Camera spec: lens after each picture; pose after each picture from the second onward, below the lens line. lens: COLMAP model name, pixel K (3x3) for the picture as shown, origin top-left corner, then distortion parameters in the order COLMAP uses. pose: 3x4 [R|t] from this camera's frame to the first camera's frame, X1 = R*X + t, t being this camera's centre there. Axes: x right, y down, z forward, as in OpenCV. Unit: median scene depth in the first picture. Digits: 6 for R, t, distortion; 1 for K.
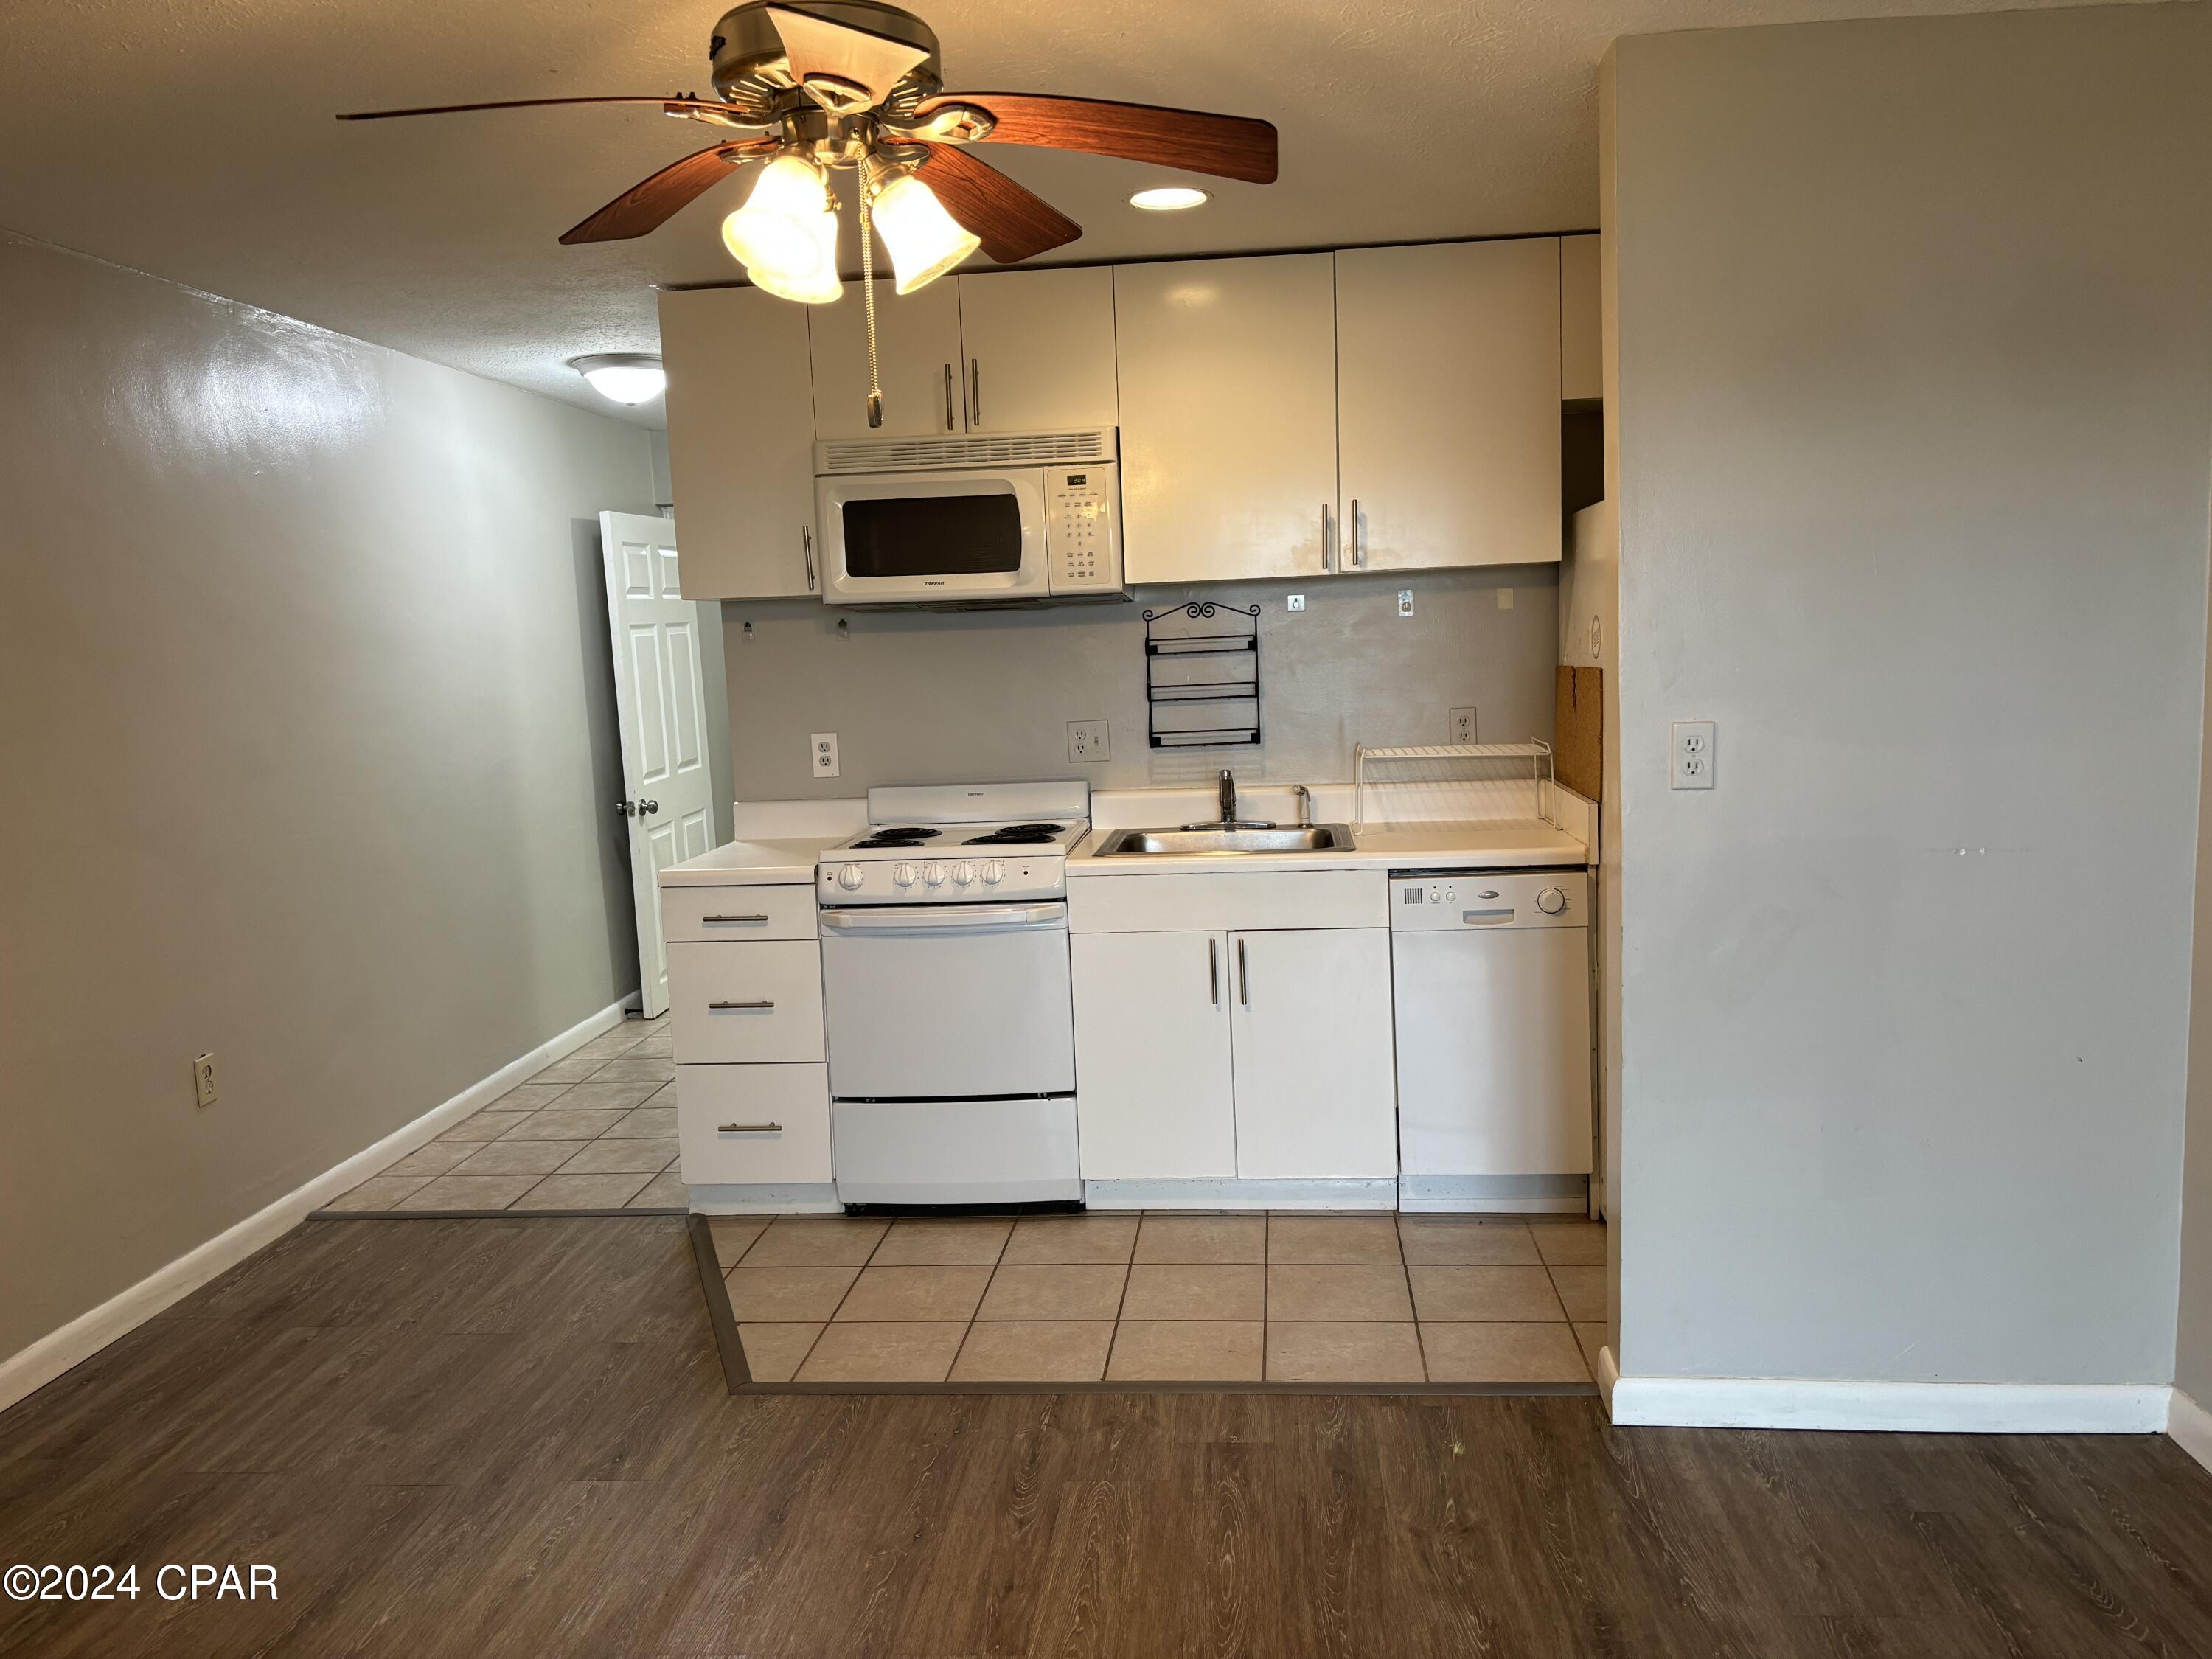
lens RADIAL K [[1663.2, 0, 1106.0], [0, 1663.2, 829.5], [0, 0, 1]] dist [-0.031952, -0.002000]
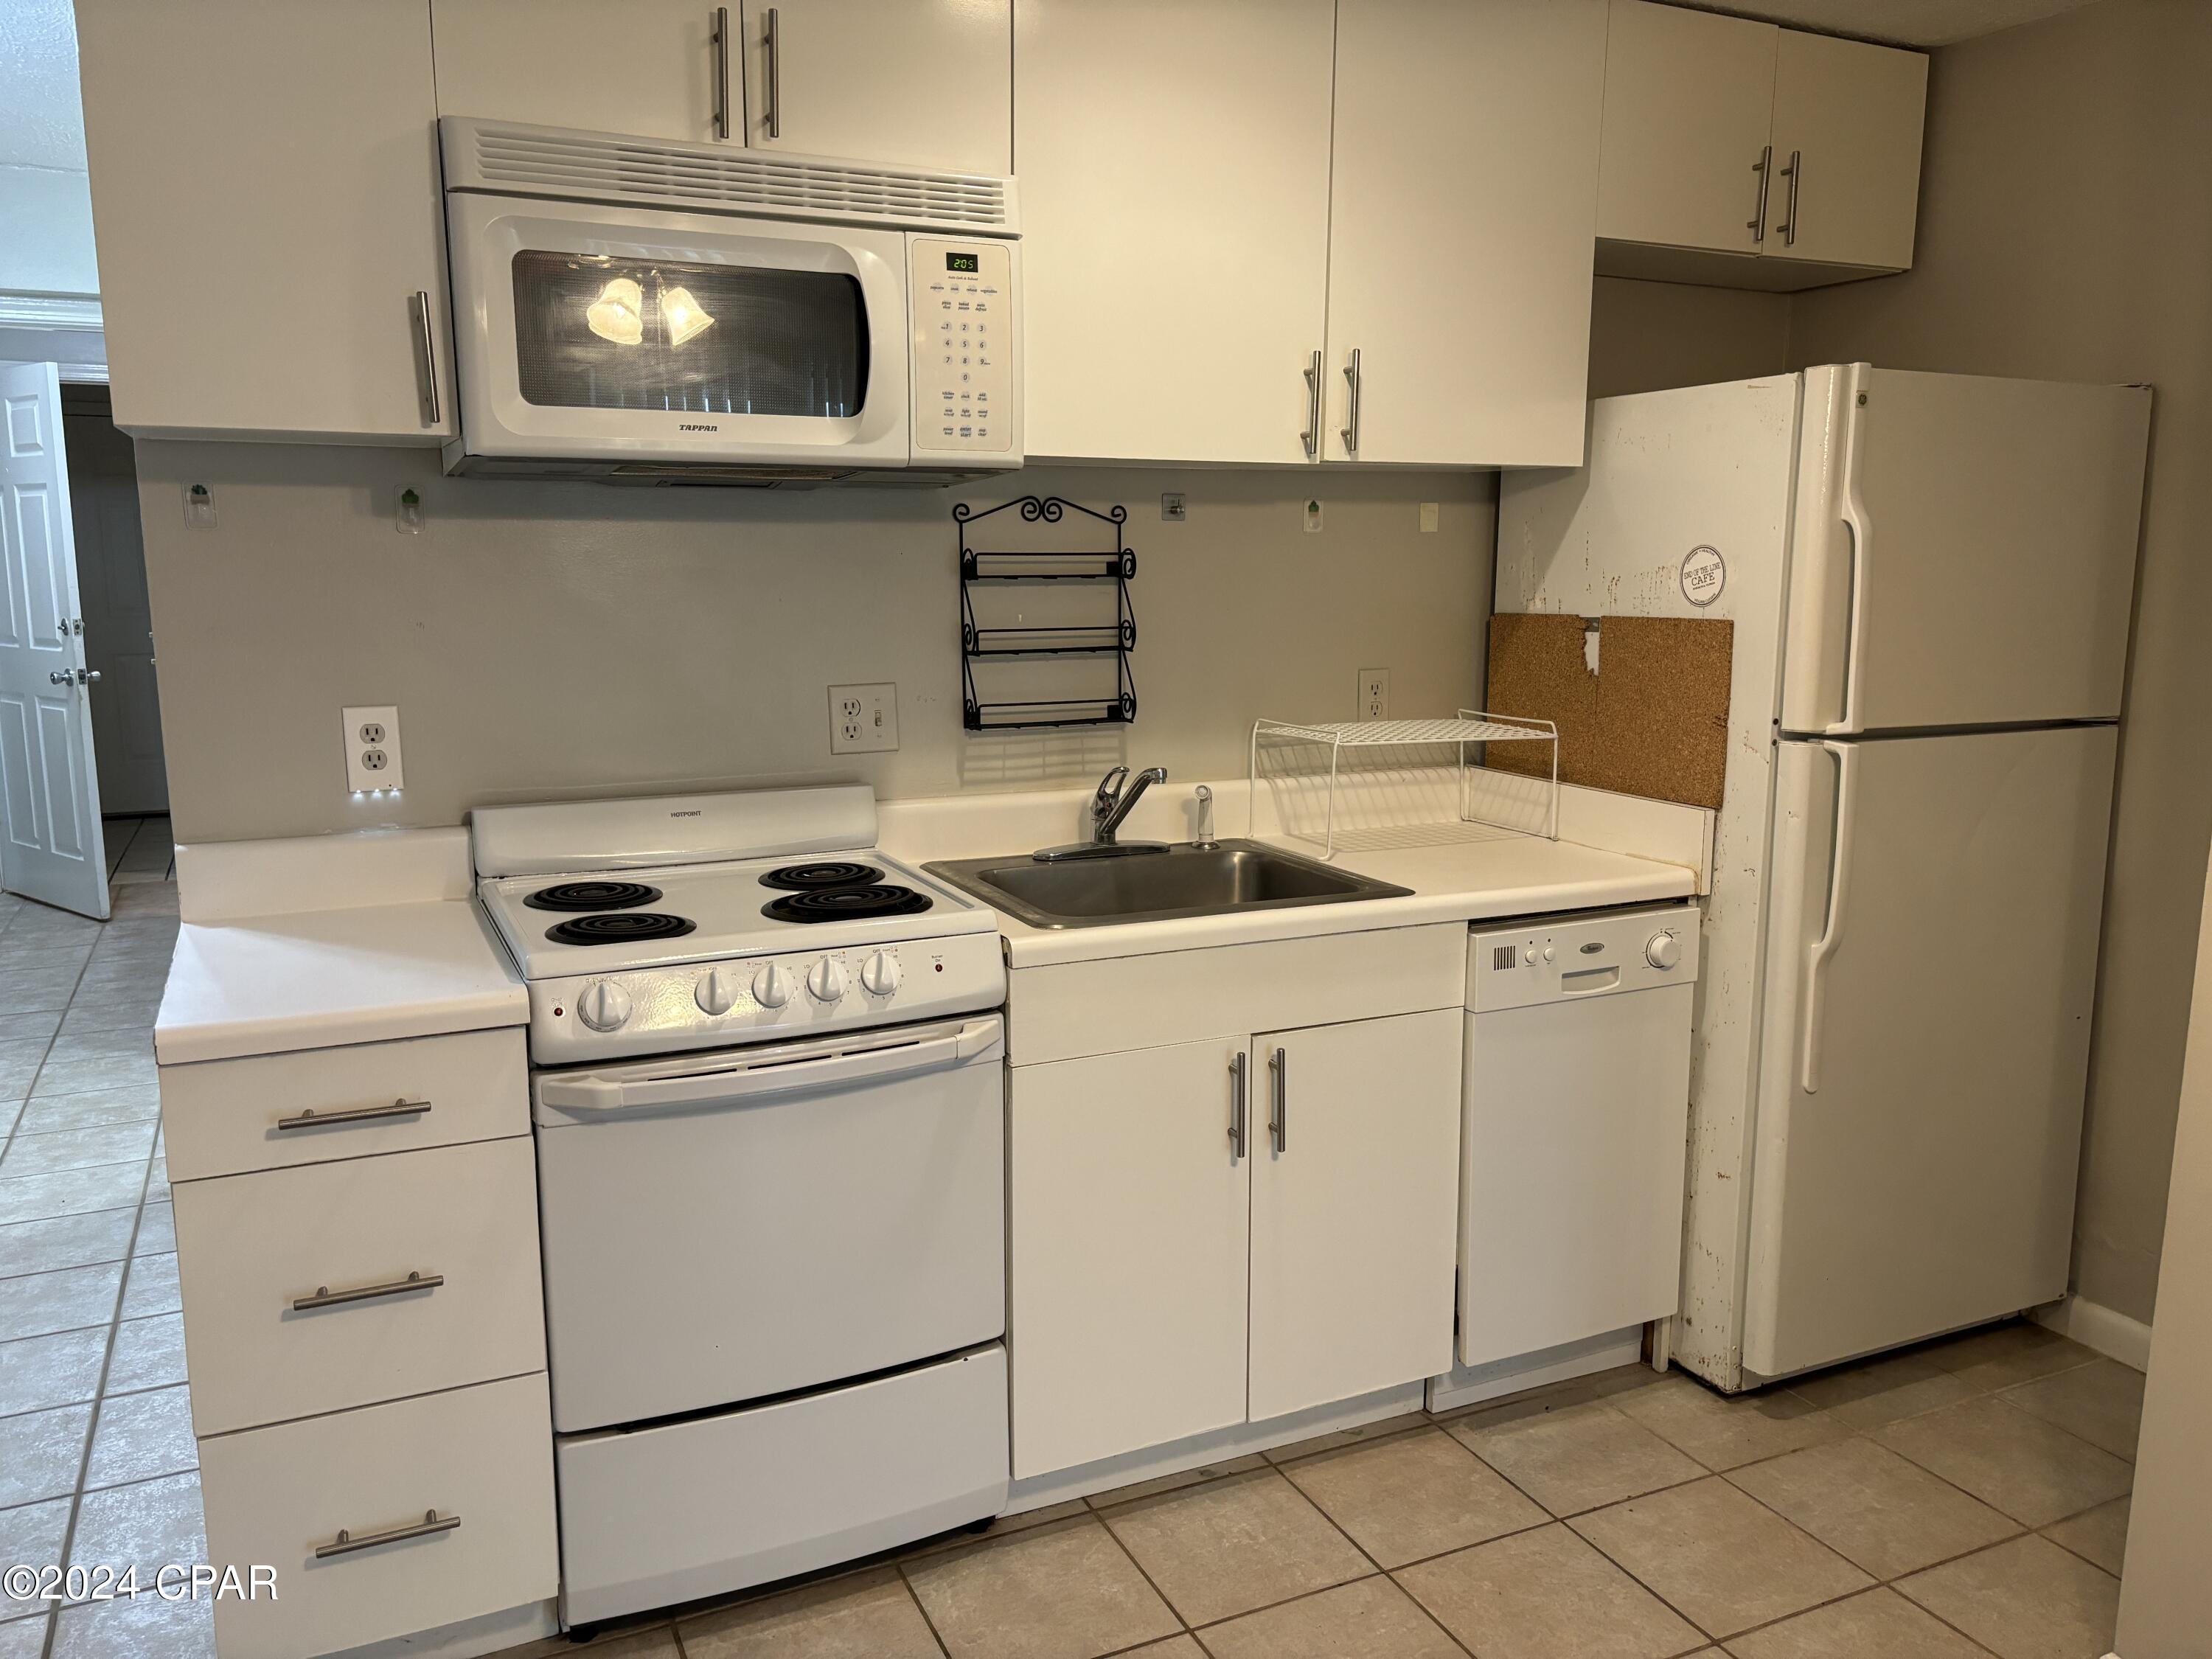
lens RADIAL K [[1663.2, 0, 1106.0], [0, 1663.2, 829.5], [0, 0, 1]] dist [-0.031952, -0.002000]
pose [[0.850488, -0.042182, 0.524300, -0.276025], [0.023489, 0.998831, 0.042258, -0.040053], [-0.525469, -0.023624, 0.850485, 0.484936]]
